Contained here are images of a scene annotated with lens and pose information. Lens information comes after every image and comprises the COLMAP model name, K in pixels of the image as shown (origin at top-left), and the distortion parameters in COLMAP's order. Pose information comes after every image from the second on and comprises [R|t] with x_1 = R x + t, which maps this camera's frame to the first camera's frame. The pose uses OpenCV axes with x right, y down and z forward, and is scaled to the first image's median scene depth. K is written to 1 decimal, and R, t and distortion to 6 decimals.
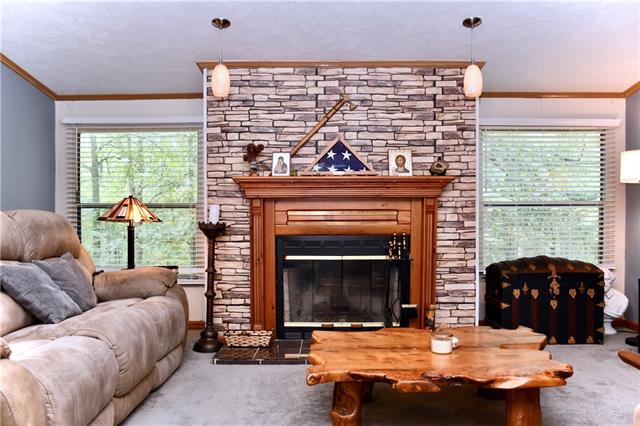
lens RADIAL K [[498.4, 0, 321.3], [0, 498.4, 223.2], [0, 0, 1]] dist [-0.094244, 0.001891]
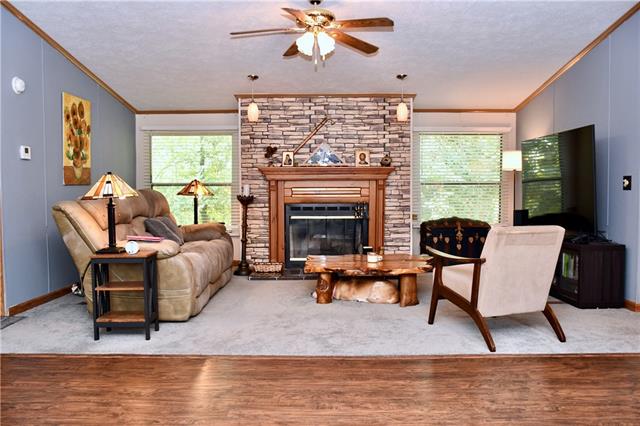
lens RADIAL K [[498.4, 0, 321.3], [0, 498.4, 223.2], [0, 0, 1]] dist [-0.094244, 0.001891]
pose [[0.999968, -0.001284, 0.007953, 0.013378], [0.000813, 0.998262, 0.058935, -0.006569], [-0.008015, -0.058926, 0.998230, -0.607360]]
